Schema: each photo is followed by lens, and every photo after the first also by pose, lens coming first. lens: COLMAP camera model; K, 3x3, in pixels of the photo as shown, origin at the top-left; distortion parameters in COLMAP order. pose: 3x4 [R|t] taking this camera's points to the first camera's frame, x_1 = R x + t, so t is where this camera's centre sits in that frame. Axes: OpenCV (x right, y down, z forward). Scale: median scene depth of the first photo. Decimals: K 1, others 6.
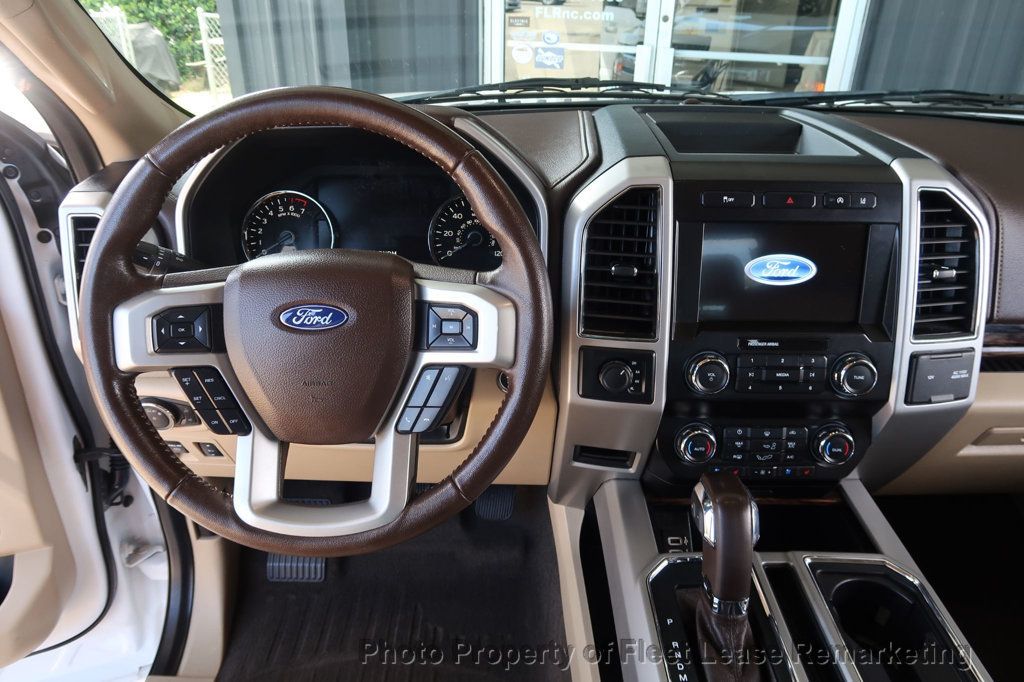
lens RADIAL K [[707.7, 0, 510.7], [0, 707.7, 338.3], [0, 0, 1]] dist [-0.021455, 0.008015]
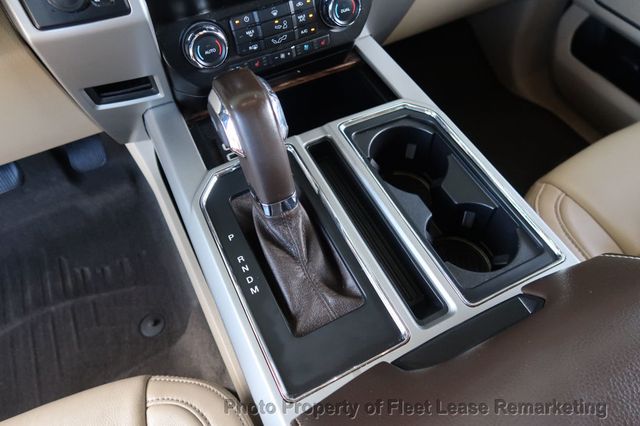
lens RADIAL K [[442.3, 0, 322.9], [0, 442.3, 208.1], [0, 0, 1]] dist [-0.021455, 0.008015]
pose [[0.893136, -0.383953, 0.234283, 0.187449], [0.232654, 0.840141, 0.489934, 0.082748], [-0.384942, -0.383071, 0.839688, 0.393936]]
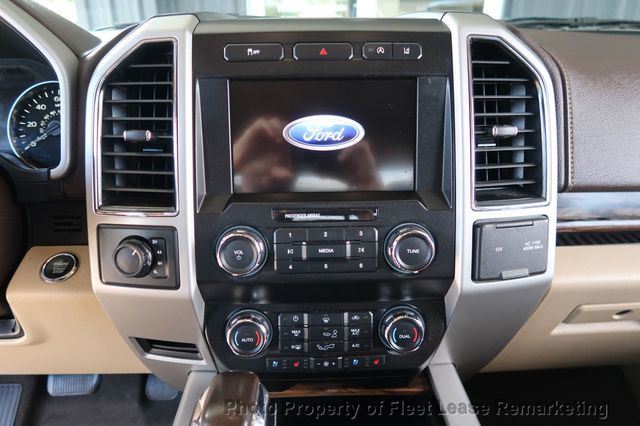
lens RADIAL K [[442.3, 0, 317.3], [0, 442.3, 211.7], [0, 0, 1]] dist [-0.021455, 0.008015]
pose [[0.999430, -0.024641, 0.023067, 0.347224], [0.026674, 0.995362, -0.092428, 0.051266], [-0.020682, 0.092991, 0.995452, 0.439409]]
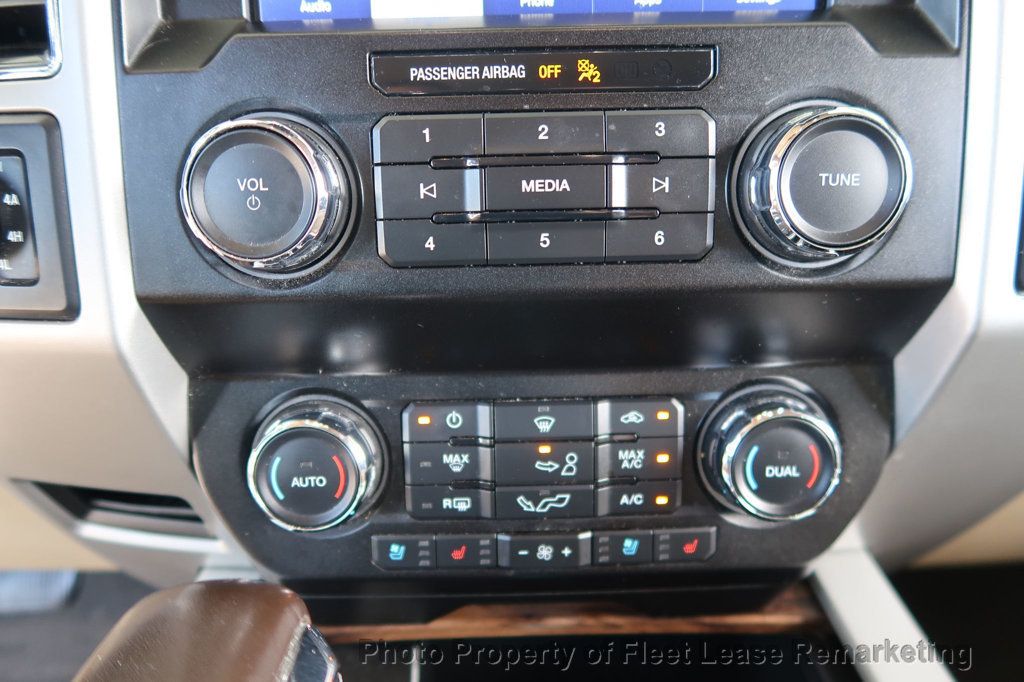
lens RADIAL K [[707.7, 0, 511.0], [0, 707.7, 342.2], [0, 0, 1]] dist [-0.021455, 0.008015]
pose [[0.999555, -0.029729, 0.002381, 0.353876], [0.029802, 0.998690, -0.041593, 0.114361], [-0.001141, 0.041645, 0.999132, 0.709121]]
